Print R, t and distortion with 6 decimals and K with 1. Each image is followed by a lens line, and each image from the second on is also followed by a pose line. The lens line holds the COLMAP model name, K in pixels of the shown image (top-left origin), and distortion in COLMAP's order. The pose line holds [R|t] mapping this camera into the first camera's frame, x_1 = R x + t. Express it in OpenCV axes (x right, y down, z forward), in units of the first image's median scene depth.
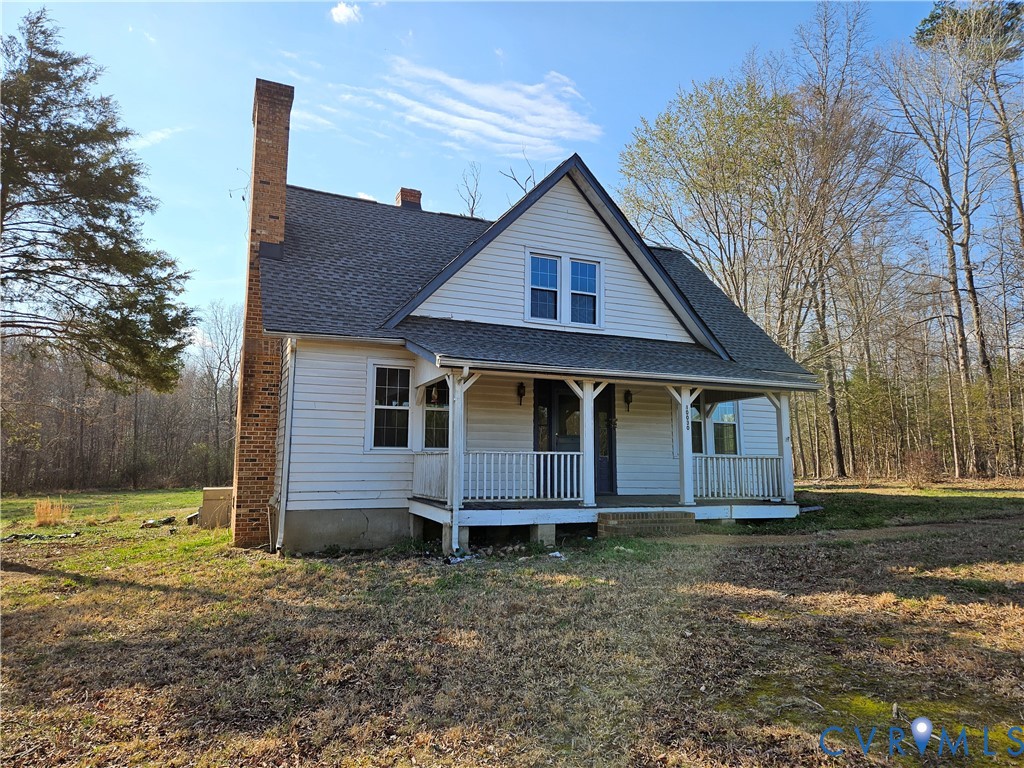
lens RADIAL K [[680.4, 0, 507.8], [0, 680.4, 391.6], [0, 0, 1]] dist [0.071321, -0.052175]
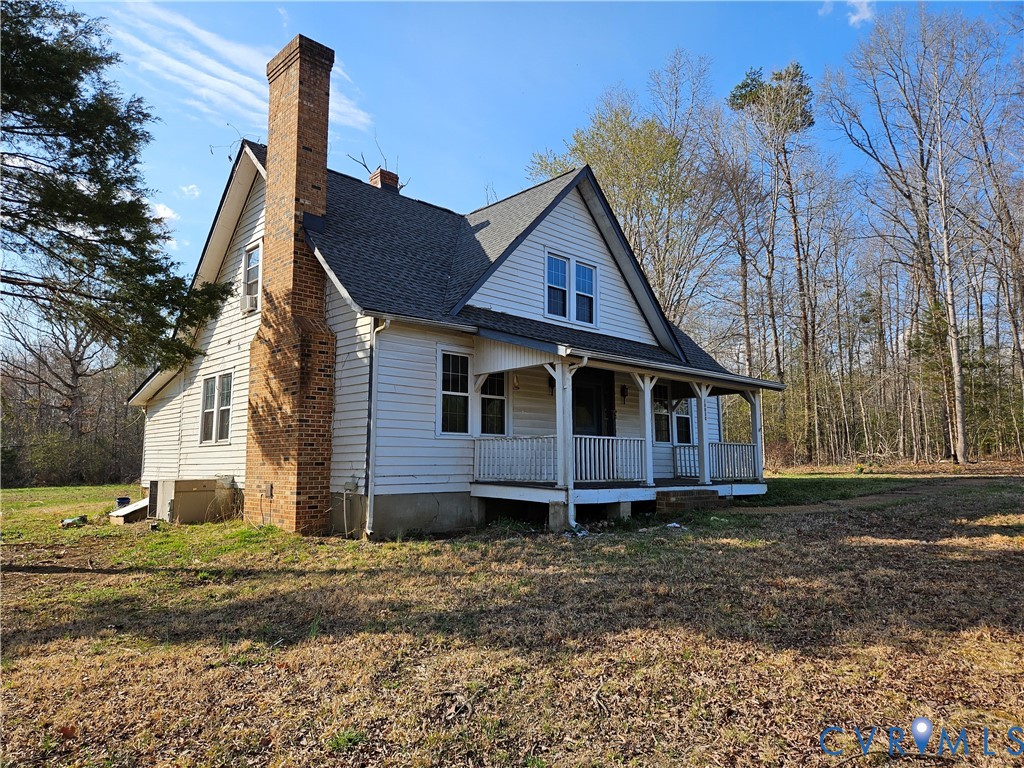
lens RADIAL K [[684.9, 0, 514.5], [0, 684.9, 400.7], [0, 0, 1]] dist [0.070122, -0.049631]
pose [[0.933800, 0.026955, 0.356778, -0.417413], [-0.033011, 0.999396, 0.010895, 0.018347], [-0.356268, -0.021952, 0.934126, 0.014368]]
